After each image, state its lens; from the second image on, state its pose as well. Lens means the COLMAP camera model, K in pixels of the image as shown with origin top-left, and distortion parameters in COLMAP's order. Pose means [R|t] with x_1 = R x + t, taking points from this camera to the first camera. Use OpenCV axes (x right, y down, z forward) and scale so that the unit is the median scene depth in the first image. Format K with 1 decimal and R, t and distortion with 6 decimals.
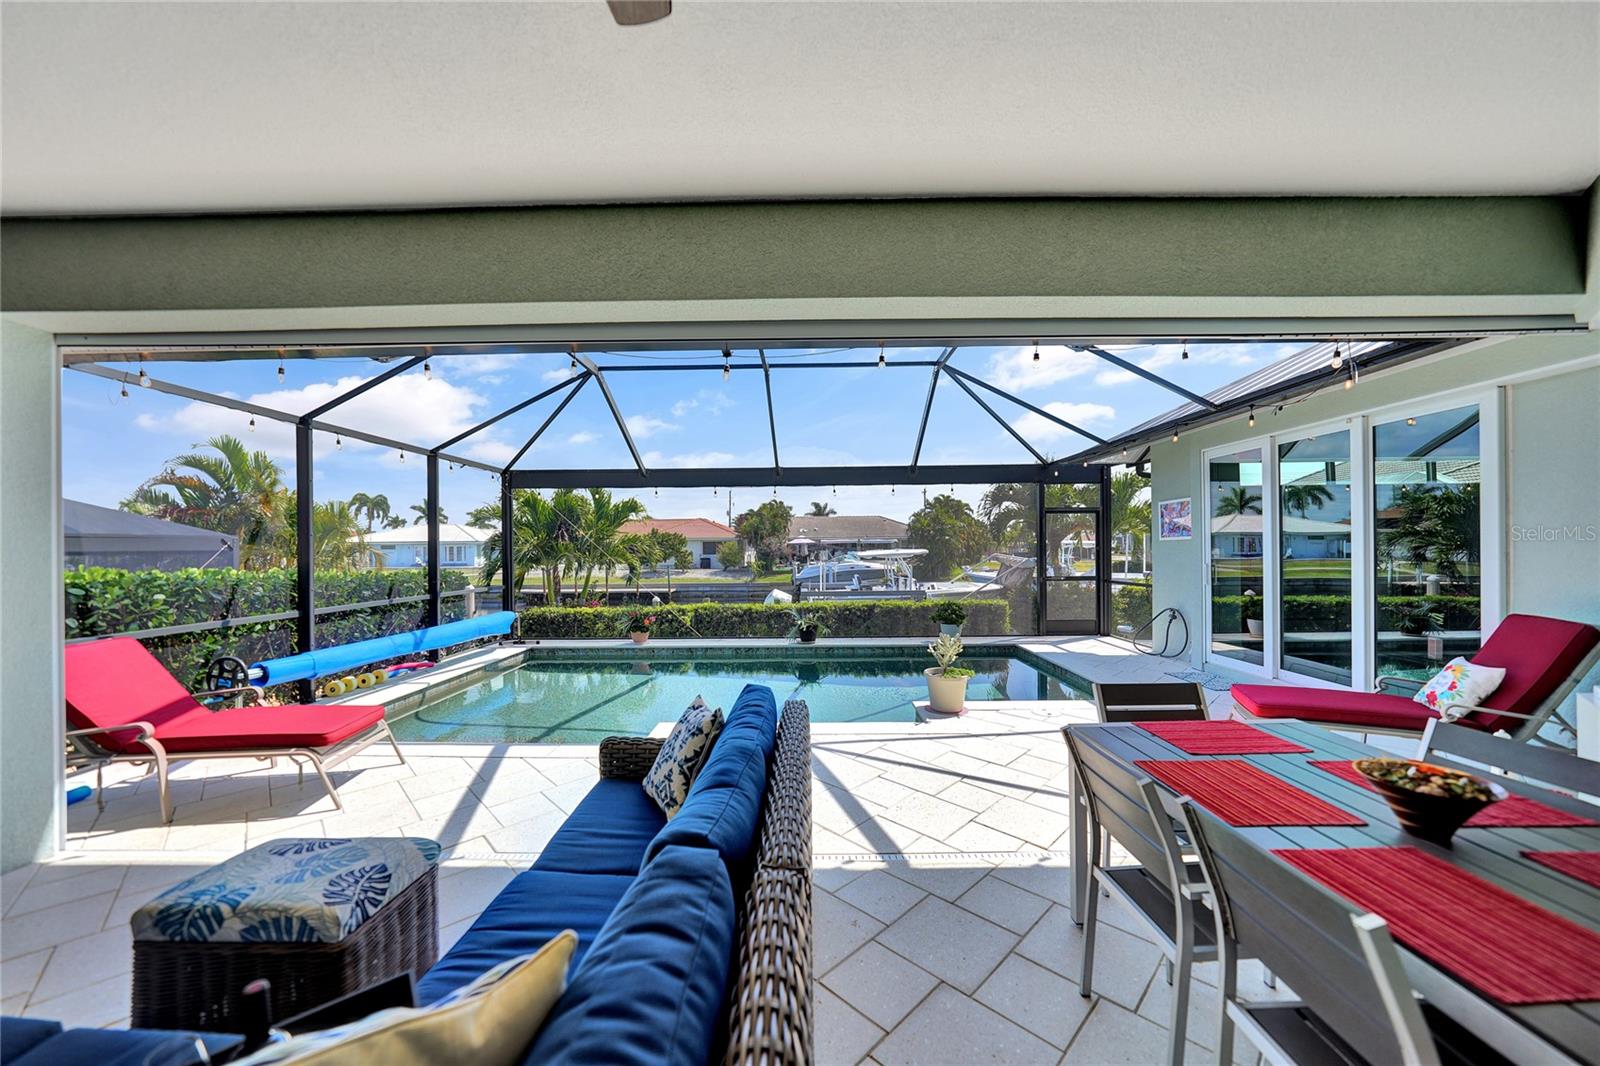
lens RADIAL K [[566.1, 0, 798.3], [0, 566.1, 547.3], [0, 0, 1]] dist [-0.019636, 0.000009]
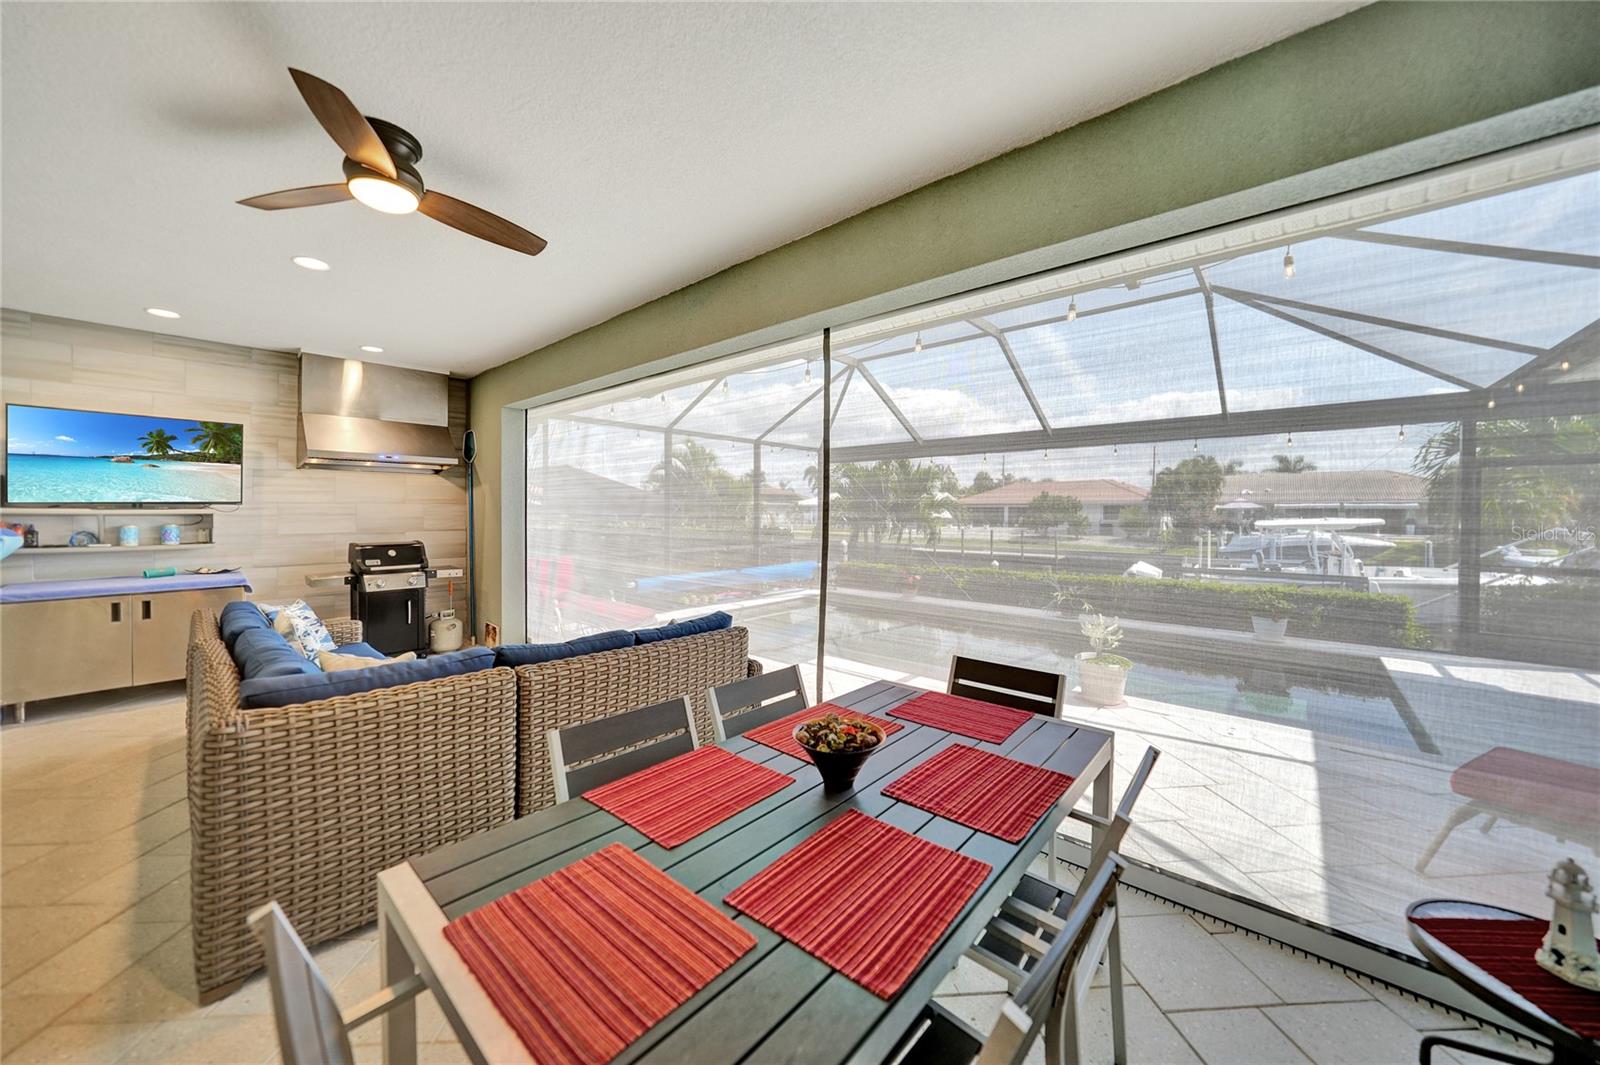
lens RADIAL K [[565.1, 0, 793.3], [0, 565.1, 513.8], [0, 0, 1]] dist [-0.028486, 0.006646]
pose [[0.755139, 0.014806, -0.655397, 0.202047], [-0.010444, 0.999890, 0.010555, -0.004069], [0.655481, -0.001125, 0.755211, 0.009727]]
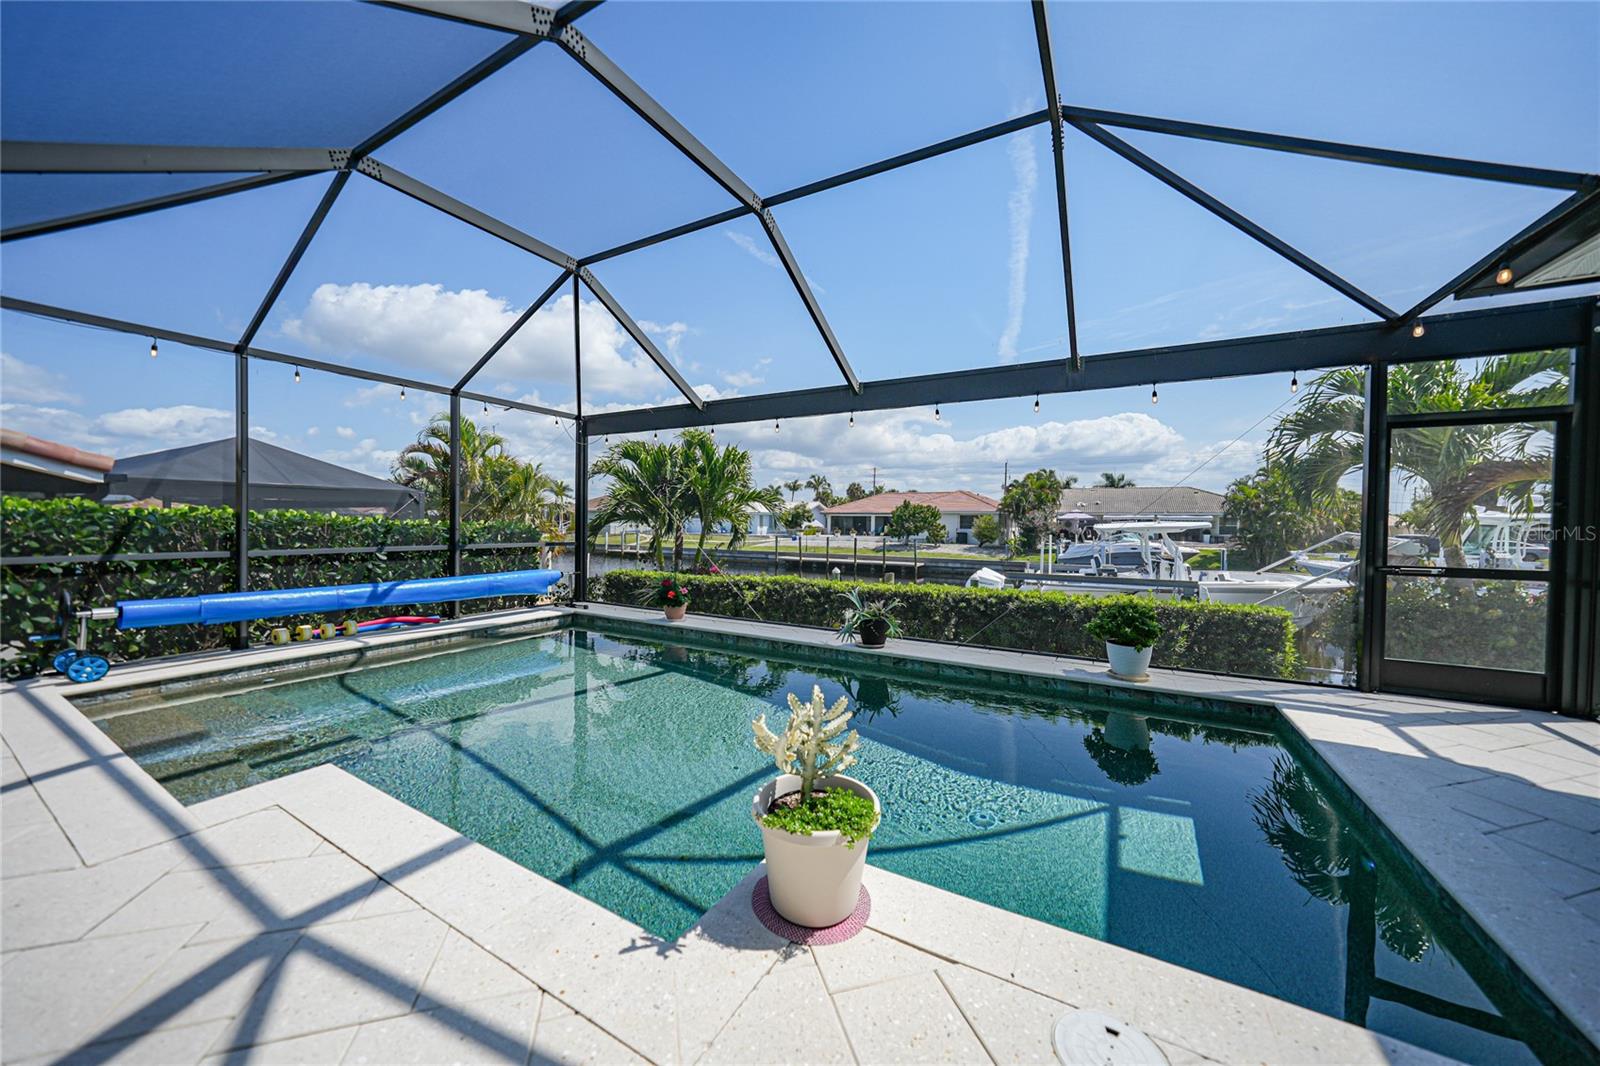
lens RADIAL K [[555.3, 0, 800.9], [0, 555.3, 533.1], [0, 0, 1]] dist [-0.026616, 0.005945]
pose [[0.878727, 0.029208, -0.476431, 0.179049], [-0.020849, 0.999522, 0.022823, 0.019746], [0.476870, -0.010122, 0.878916, 0.299212]]
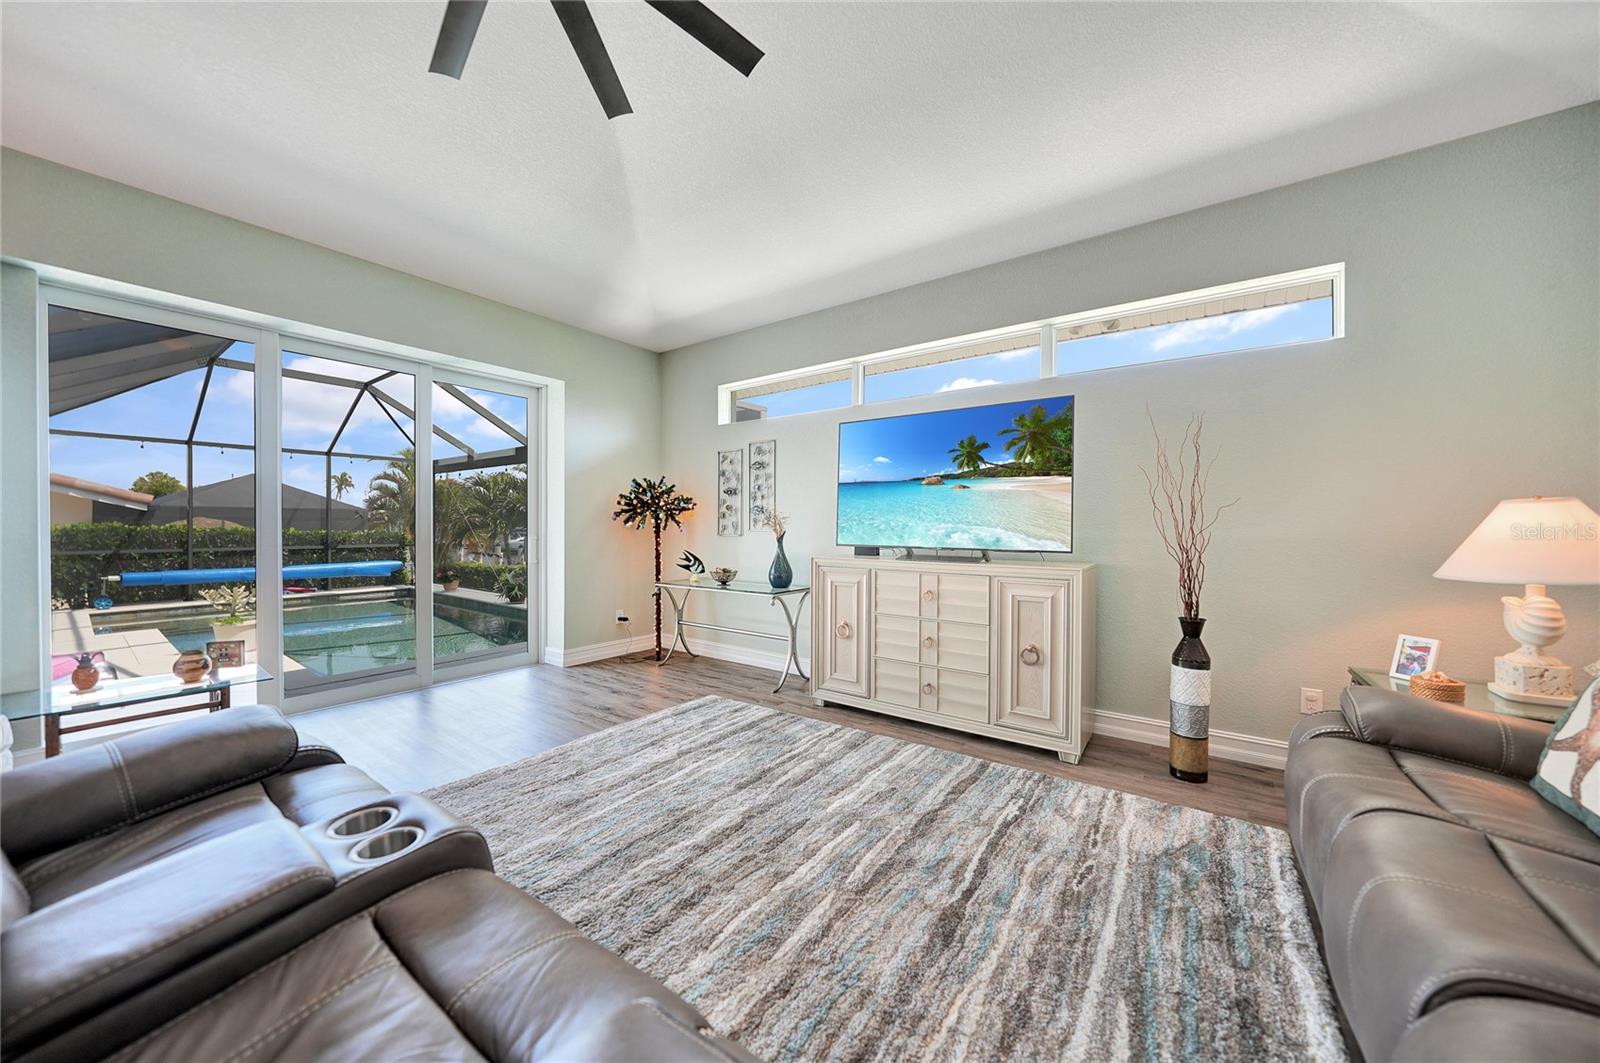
lens RADIAL K [[559.0, 0, 800.9], [0, 559.0, 528.2], [0, 0, 1]] dist [-0.031211, 0.008369]
pose [[0.816458, 0.014947, -0.577212, 0.798441], [-0.009816, 0.999880, 0.012007, 0.003621], [0.577322, -0.004137, 0.816506, 0.328216]]
